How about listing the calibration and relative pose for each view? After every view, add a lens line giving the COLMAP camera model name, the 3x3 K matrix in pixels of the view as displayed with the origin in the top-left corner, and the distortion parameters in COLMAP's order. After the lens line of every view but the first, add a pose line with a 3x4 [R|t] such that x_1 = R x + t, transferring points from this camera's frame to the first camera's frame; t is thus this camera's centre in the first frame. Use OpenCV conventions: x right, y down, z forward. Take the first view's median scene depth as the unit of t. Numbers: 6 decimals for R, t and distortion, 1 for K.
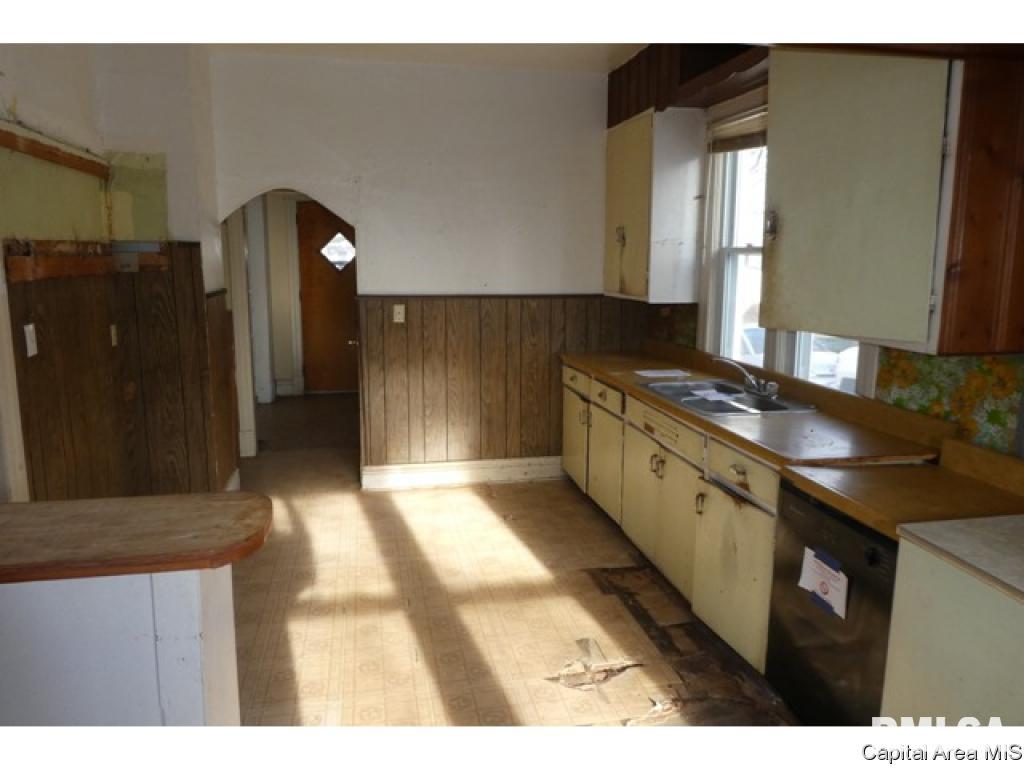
lens RADIAL K [[745.4, 0, 509.8], [0, 745.4, 381.4], [0, 0, 1]] dist [-0.029361, -0.003725]
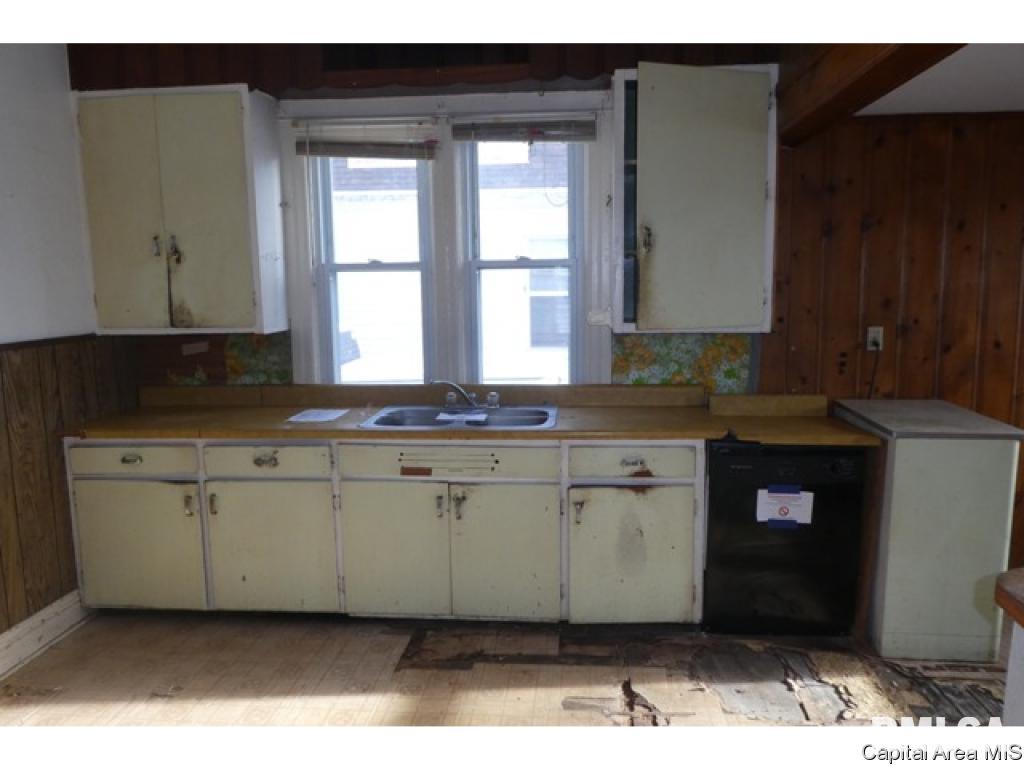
lens RADIAL K [[745.4, 0, 512.9], [0, 745.4, 385.1], [0, 0, 1]] dist [-0.029361, -0.003725]
pose [[0.281254, -0.142197, 0.949040, -0.688960], [0.174426, 0.980062, 0.095153, -0.114211], [-0.943648, 0.138775, 0.300449, 0.737602]]
